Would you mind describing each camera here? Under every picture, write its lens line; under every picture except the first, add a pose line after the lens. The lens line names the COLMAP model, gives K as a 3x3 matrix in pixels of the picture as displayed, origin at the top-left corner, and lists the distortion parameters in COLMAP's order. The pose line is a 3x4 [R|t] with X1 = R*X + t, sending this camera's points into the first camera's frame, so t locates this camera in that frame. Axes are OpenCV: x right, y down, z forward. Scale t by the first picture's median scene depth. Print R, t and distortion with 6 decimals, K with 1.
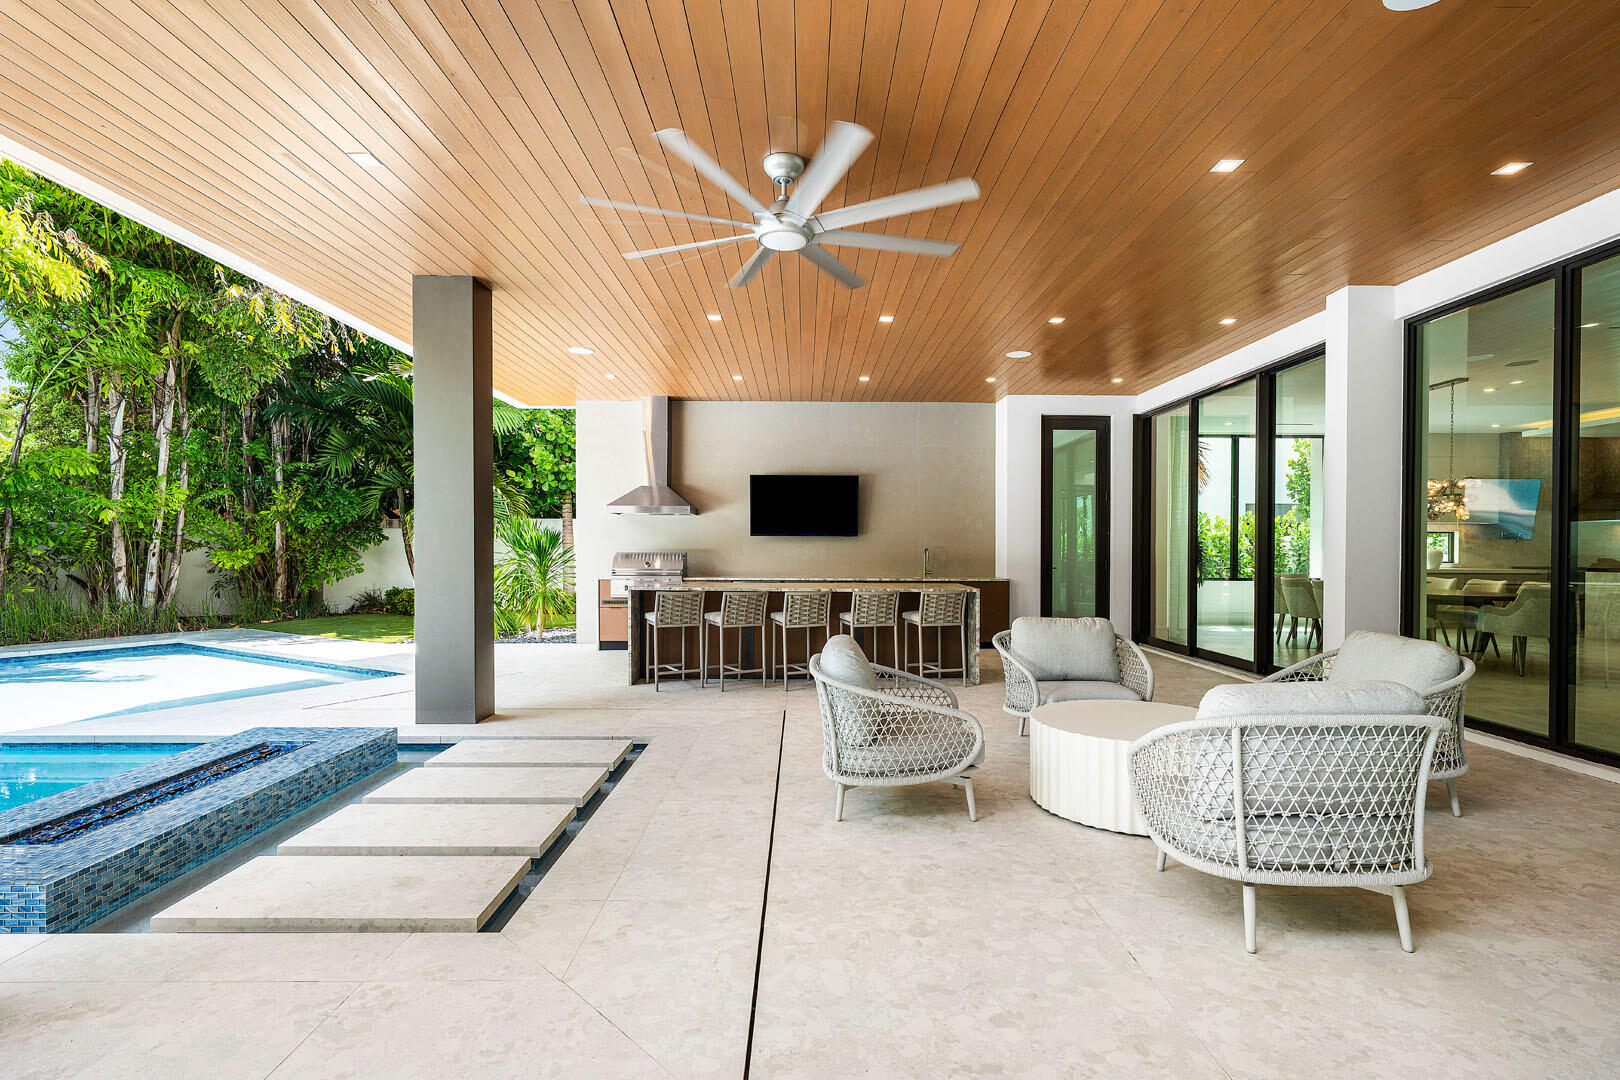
lens RADIAL K [[781.7, 0, 806.9], [0, 781.7, 551.9], [0, 0, 1]] dist [0.000485, 0.000073]
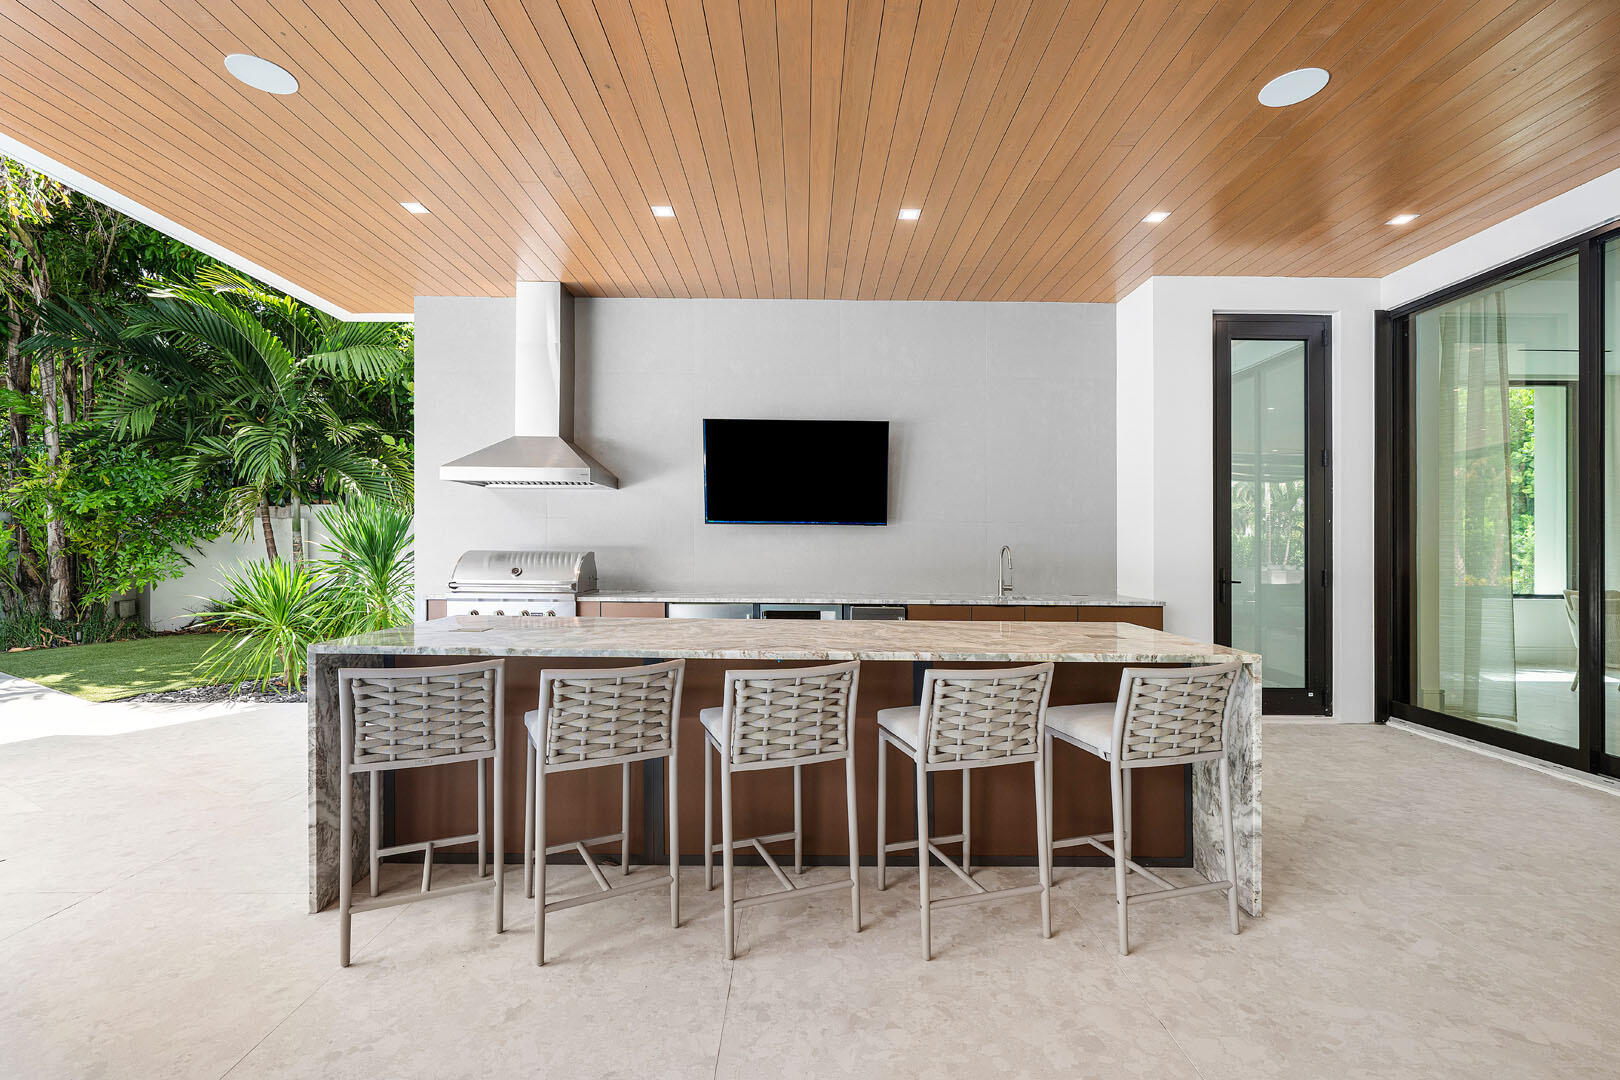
lens RADIAL K [[702.8, 0, 813.9], [0, 702.8, 537.7], [0, 0, 1]] dist [-0.001907, -0.000496]
pose [[0.999902, 0.004128, 0.013412, 0.004259], [-0.003861, 0.999795, -0.019880, 0.000350], [-0.013491, 0.019827, 0.999712, 0.475205]]
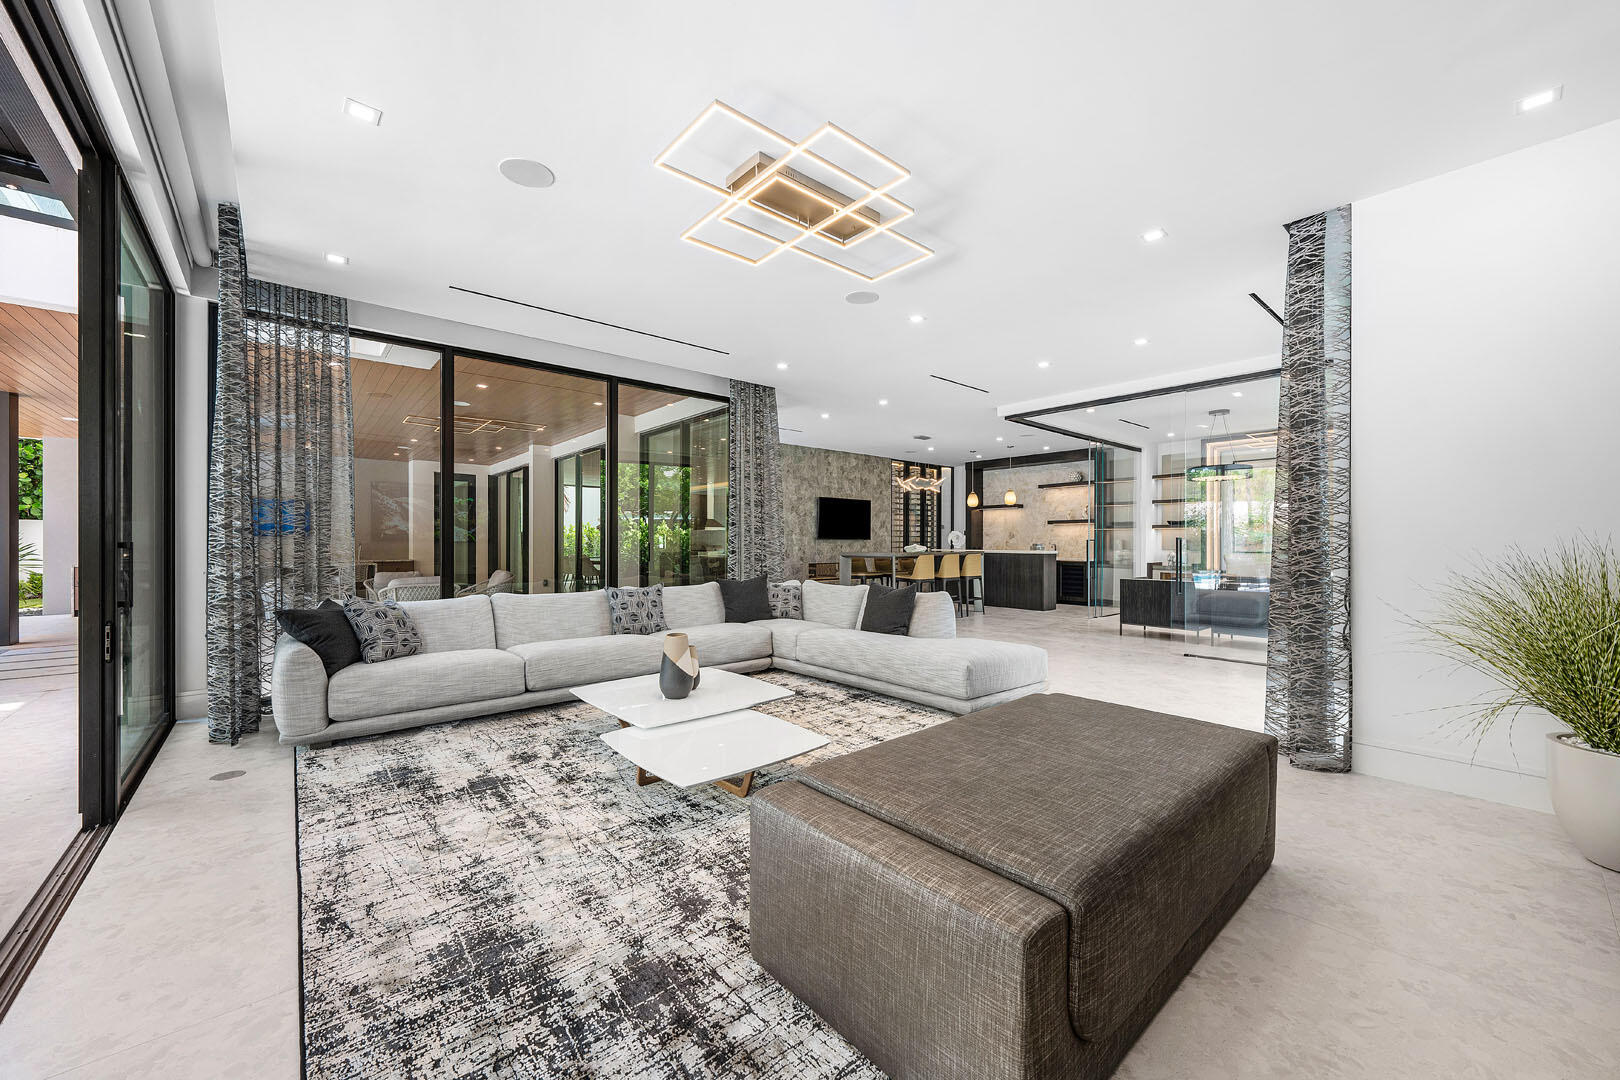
lens RADIAL K [[610.1, 0, 817.3], [0, 610.1, 551.7], [0, 0, 1]] dist [0.000685, 0.000115]
pose [[0.757366, -0.013197, 0.652857, 0.031379], [0.005992, 0.999894, 0.013262, 0.004531], [-0.652963, -0.006132, 0.757365, -0.696422]]
